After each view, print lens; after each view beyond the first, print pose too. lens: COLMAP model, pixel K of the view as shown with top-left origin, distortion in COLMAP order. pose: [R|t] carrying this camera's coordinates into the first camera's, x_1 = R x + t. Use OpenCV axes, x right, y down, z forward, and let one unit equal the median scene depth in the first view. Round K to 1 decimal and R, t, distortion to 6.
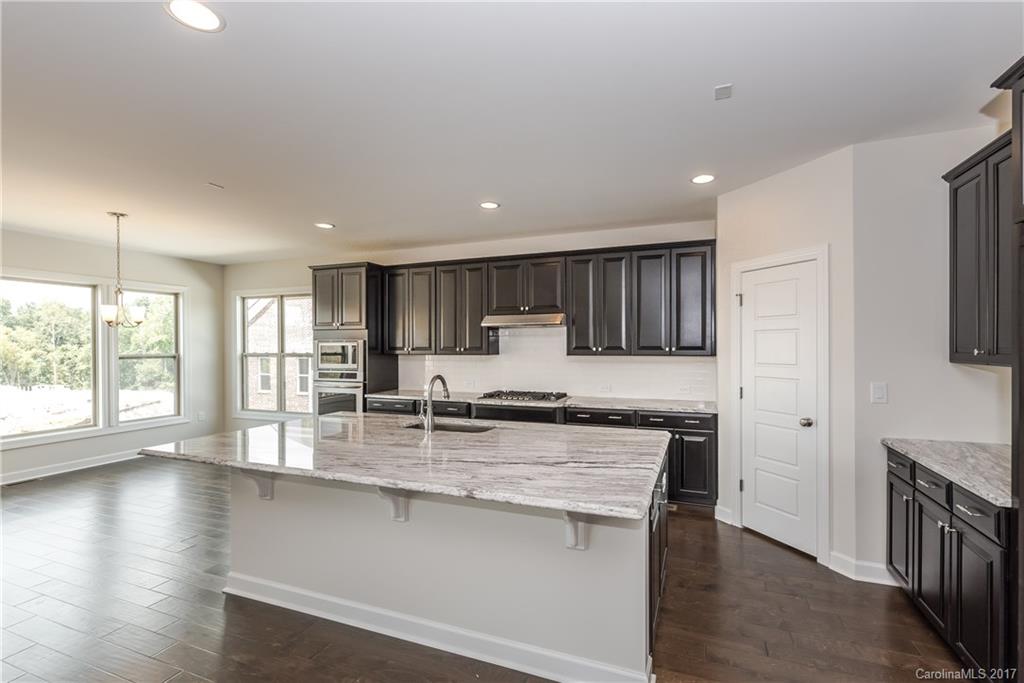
lens RADIAL K [[444.5, 0, 519.8], [0, 444.5, 343.8], [0, 0, 1]] dist [0.003619, -0.000413]
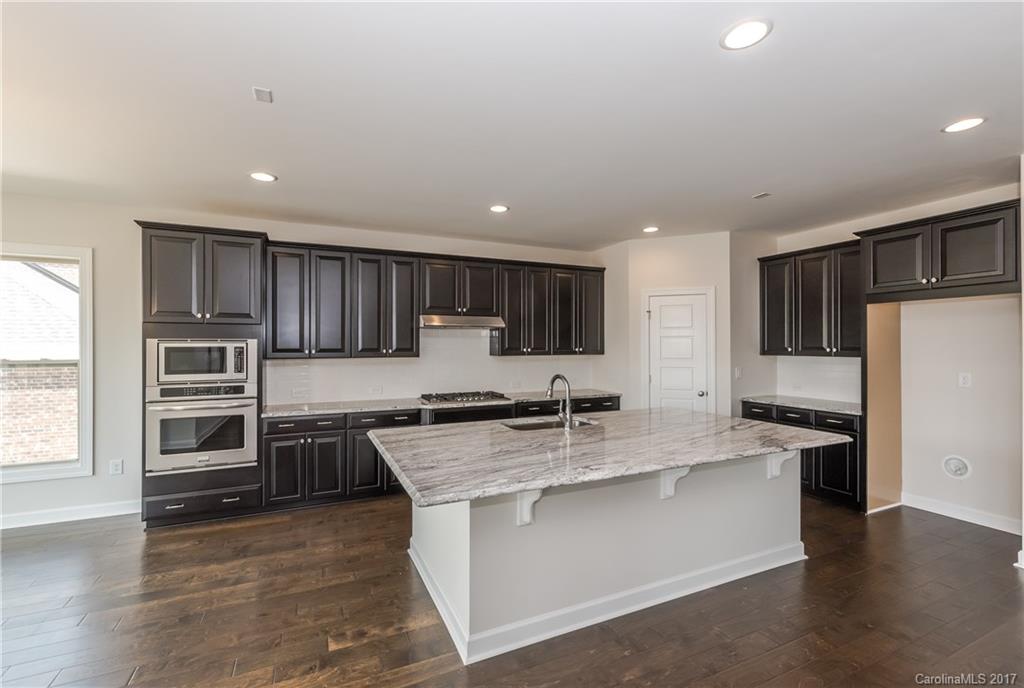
lens RADIAL K [[437.6, 0, 506.9], [0, 437.6, 347.6], [0, 0, 1]] dist [0.002923, 0.000013]
pose [[0.711385, -0.000608, 0.702802, -0.549995], [-0.001479, 0.999996, 0.002363, 0.002926], [-0.702801, -0.002720, 0.711381, 0.200843]]
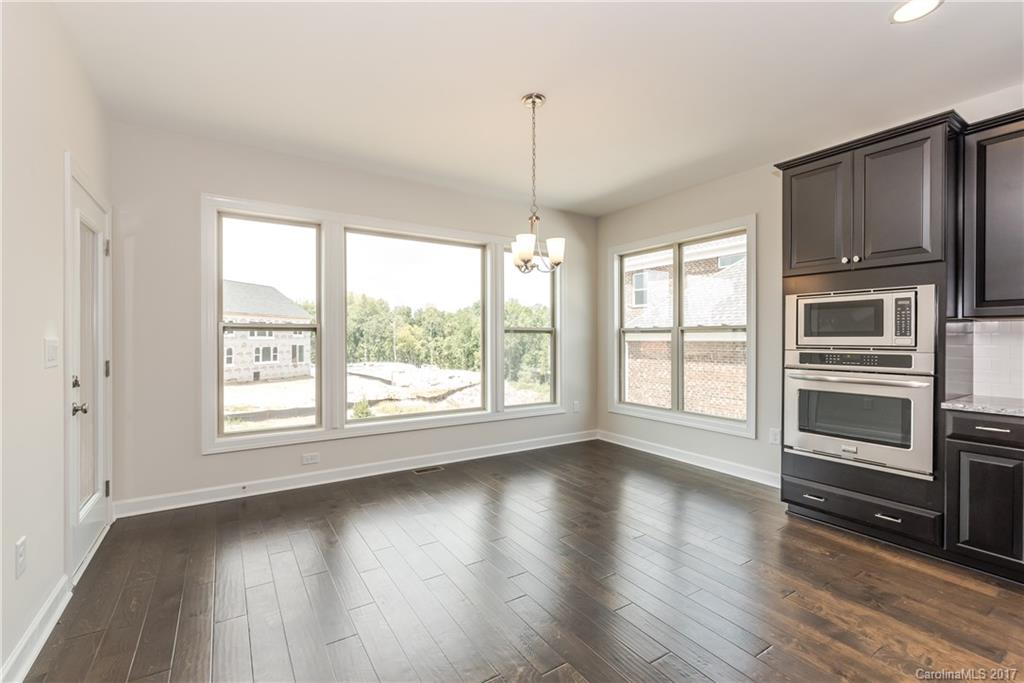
lens RADIAL K [[444.5, 0, 502.0], [0, 444.5, 338.9], [0, 0, 1]] dist [0.003619, -0.000413]
pose [[0.796271, 0.003359, -0.604931, -0.418821], [0.000486, 0.999981, 0.006192, 0.044214], [0.604940, -0.005225, 0.796254, 0.349005]]
